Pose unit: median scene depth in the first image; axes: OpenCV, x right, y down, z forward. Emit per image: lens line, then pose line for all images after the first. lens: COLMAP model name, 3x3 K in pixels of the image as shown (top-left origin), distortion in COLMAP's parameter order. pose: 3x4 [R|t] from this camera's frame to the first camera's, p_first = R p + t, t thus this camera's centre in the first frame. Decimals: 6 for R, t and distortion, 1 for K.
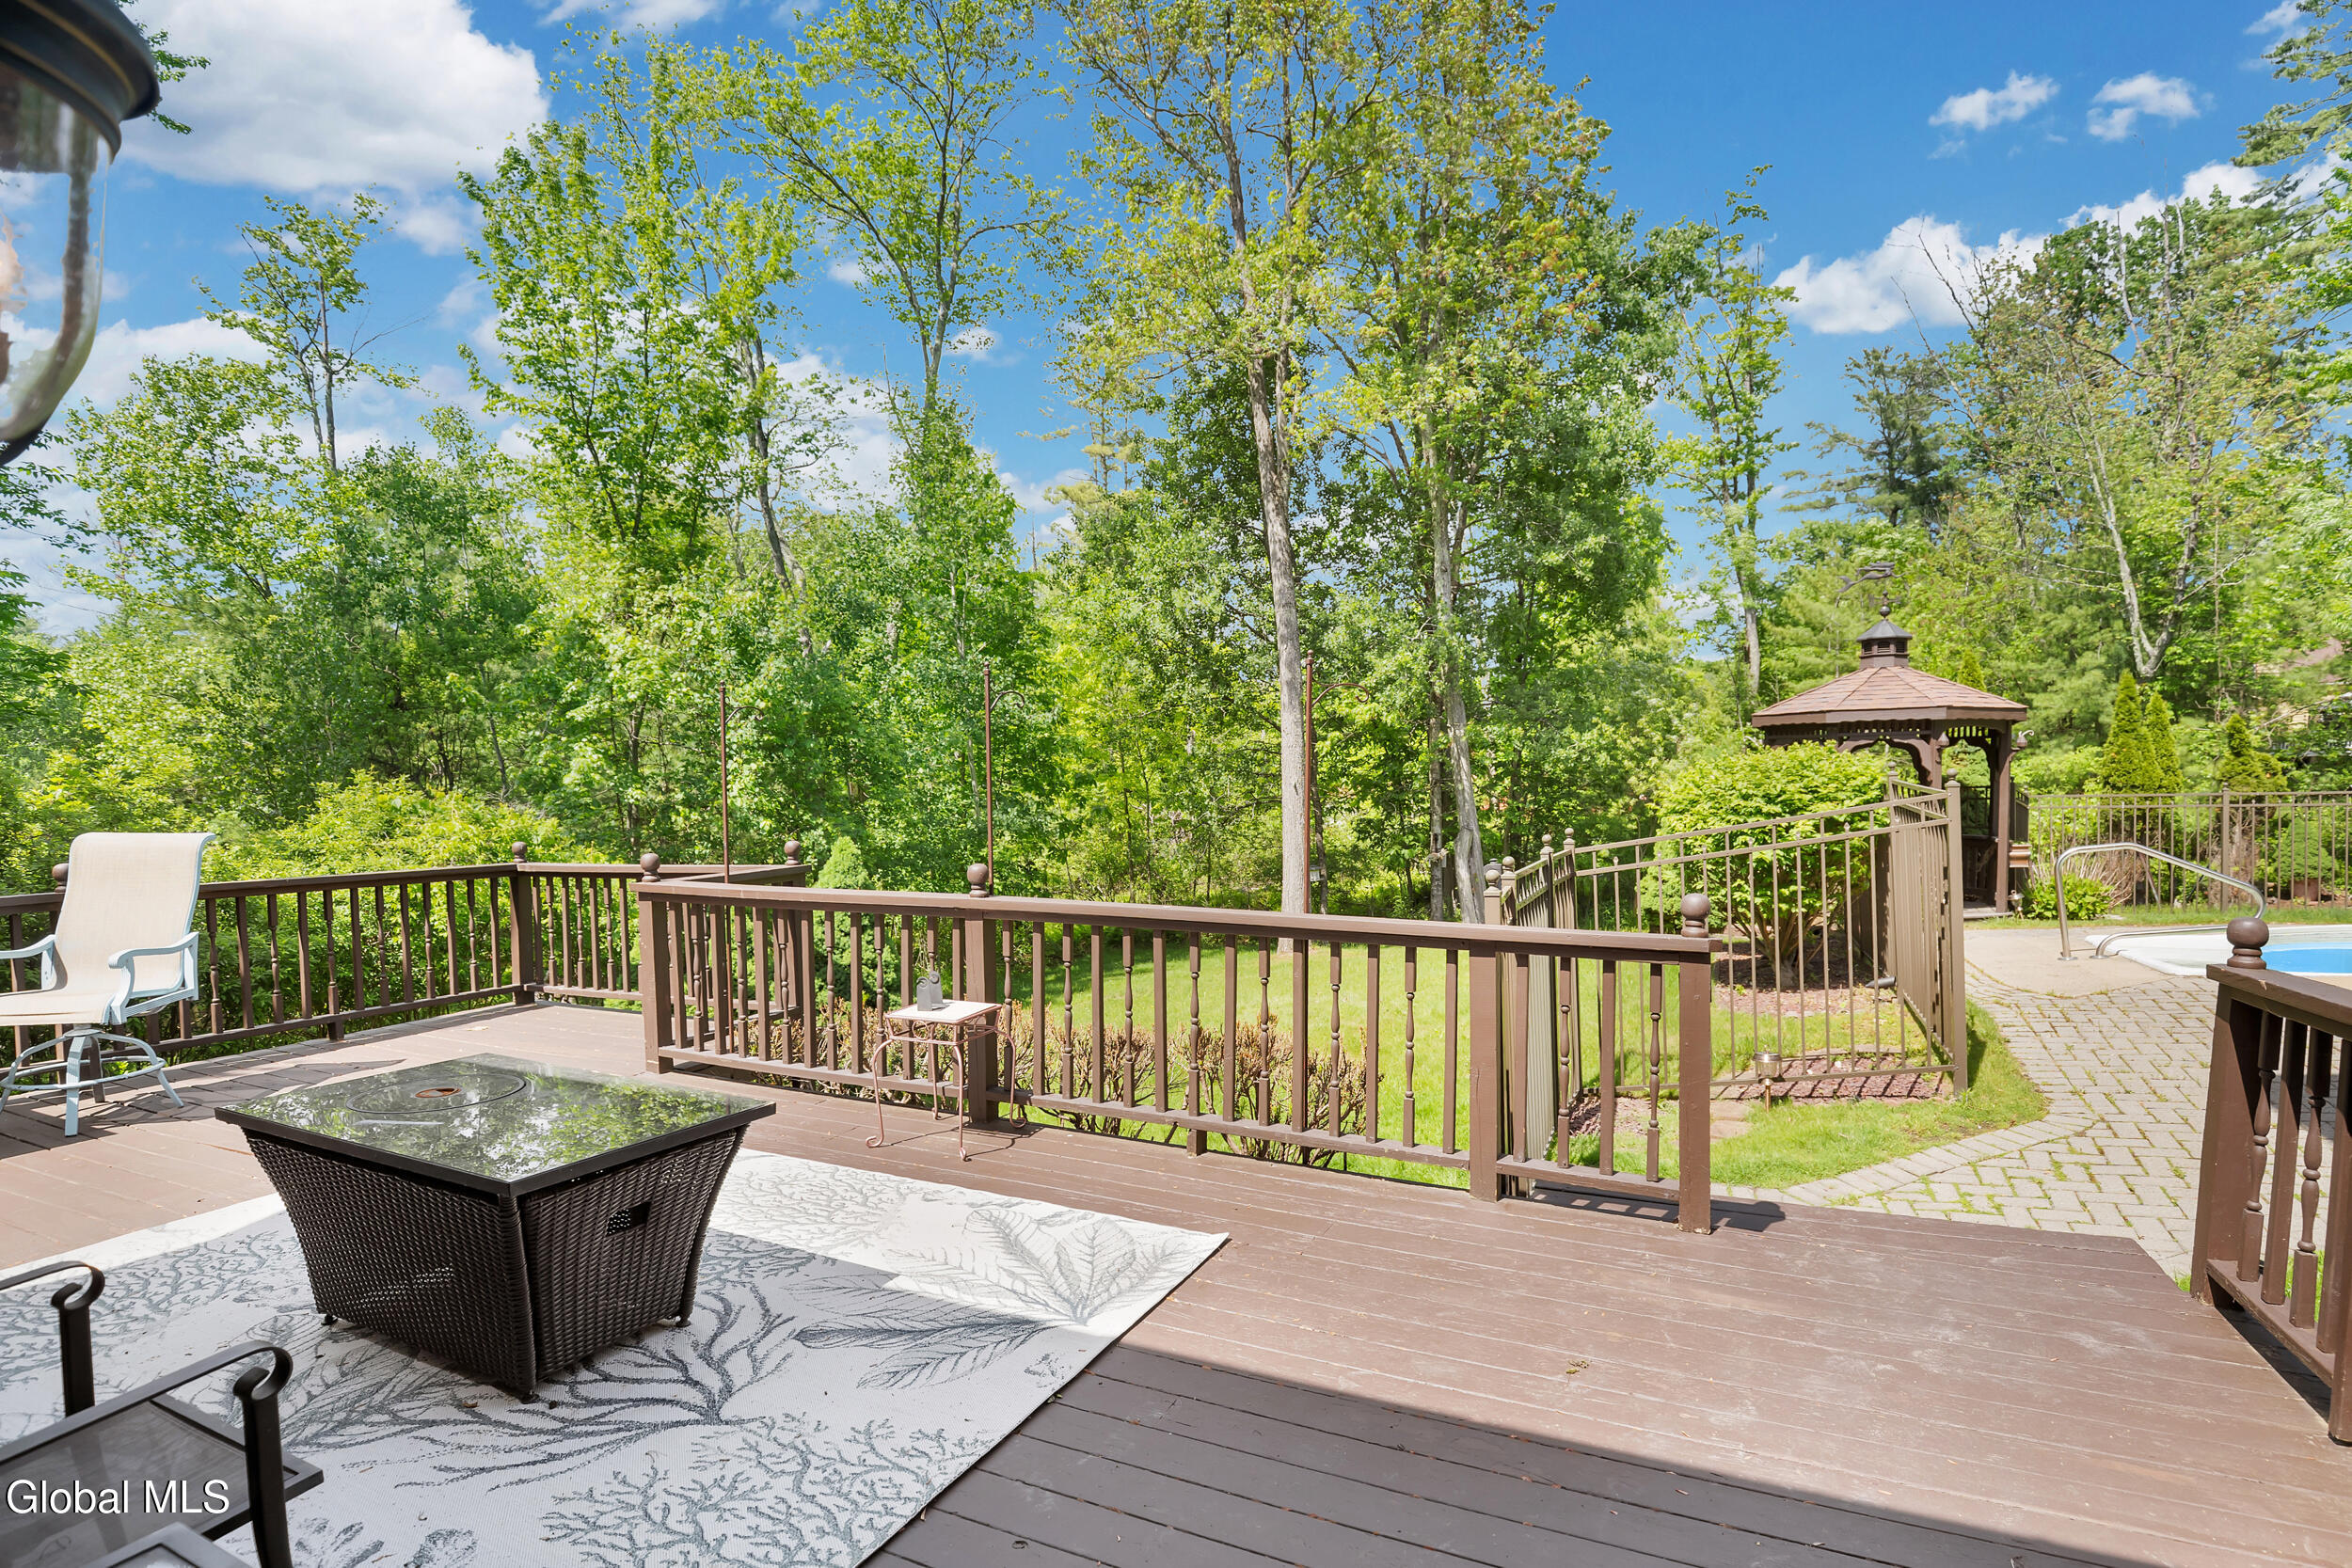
lens RADIAL K [[1137.5, 0, 1187.0], [0, 1137.5, 782.0], [0, 0, 1]] dist [-0.018585, 0.000329]
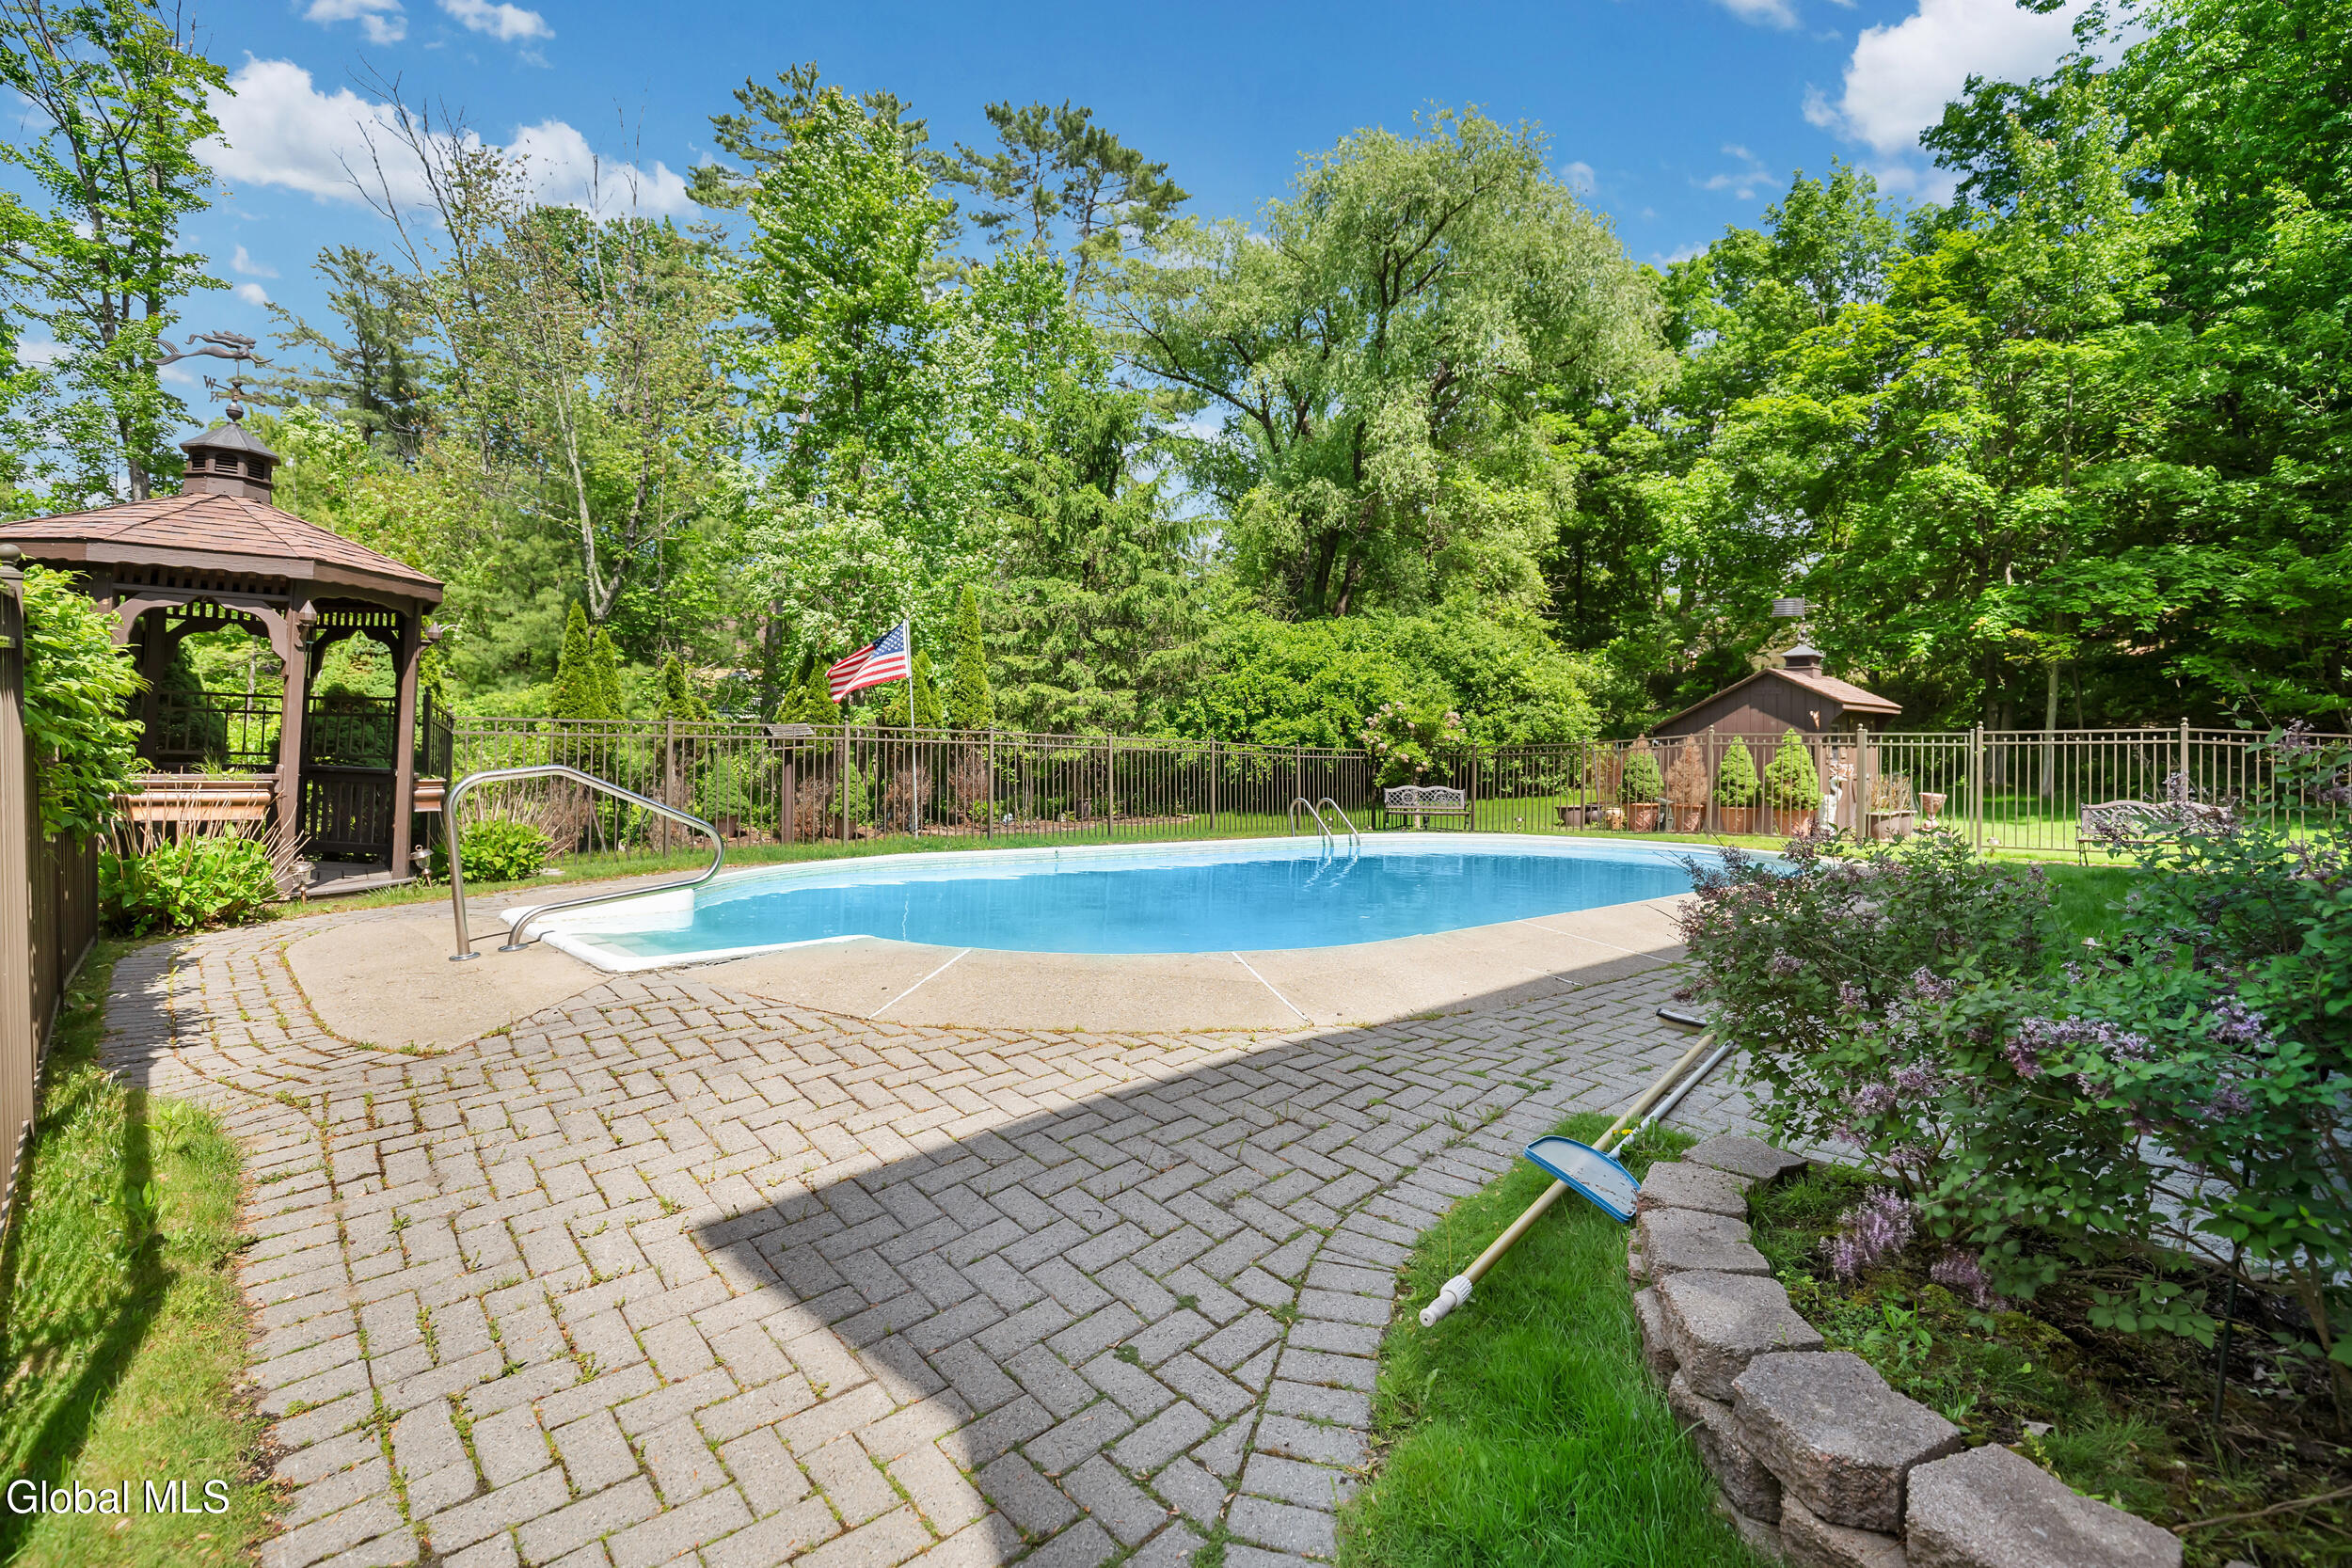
lens RADIAL K [[1137.5, 0, 1187.0], [0, 1137.5, 782.0], [0, 0, 1]] dist [-0.018585, 0.000329]
pose [[0.375925, -0.007331, 0.926621, 0.123881], [-0.031678, 0.999283, 0.020757, 0.012889], [-0.926108, -0.037157, 0.375423, 0.139880]]
